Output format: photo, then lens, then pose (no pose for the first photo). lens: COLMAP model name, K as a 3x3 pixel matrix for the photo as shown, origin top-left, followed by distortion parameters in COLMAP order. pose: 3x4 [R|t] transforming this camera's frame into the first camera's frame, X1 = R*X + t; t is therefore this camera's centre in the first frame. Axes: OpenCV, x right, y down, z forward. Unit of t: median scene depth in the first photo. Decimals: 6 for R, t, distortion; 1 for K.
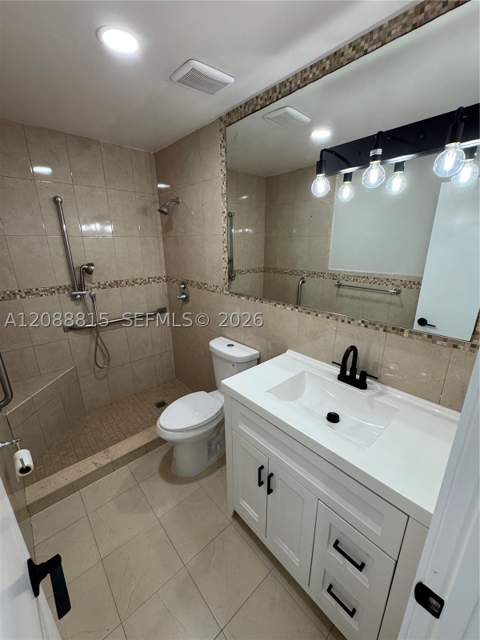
lens RADIAL K [[258.0, 0, 238.8], [0, 258.0, 319.7], [0, 0, 1]] dist [-0.001546, -0.000308]
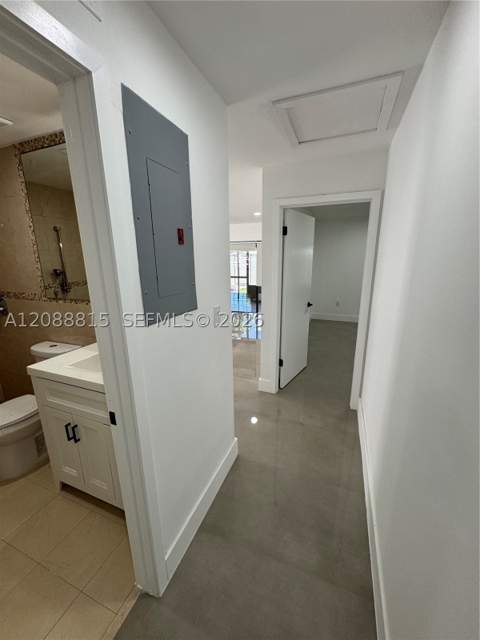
lens RADIAL K [[258.0, 0, 240.7], [0, 258.0, 321.2], [0, 0, 1]] dist [-0.001546, -0.000308]
pose [[0.891856, -0.105128, 0.439934, 0.220469], [0.130800, 0.991003, -0.028352, 0.138874], [-0.432995, 0.082829, 0.897583, -0.357819]]
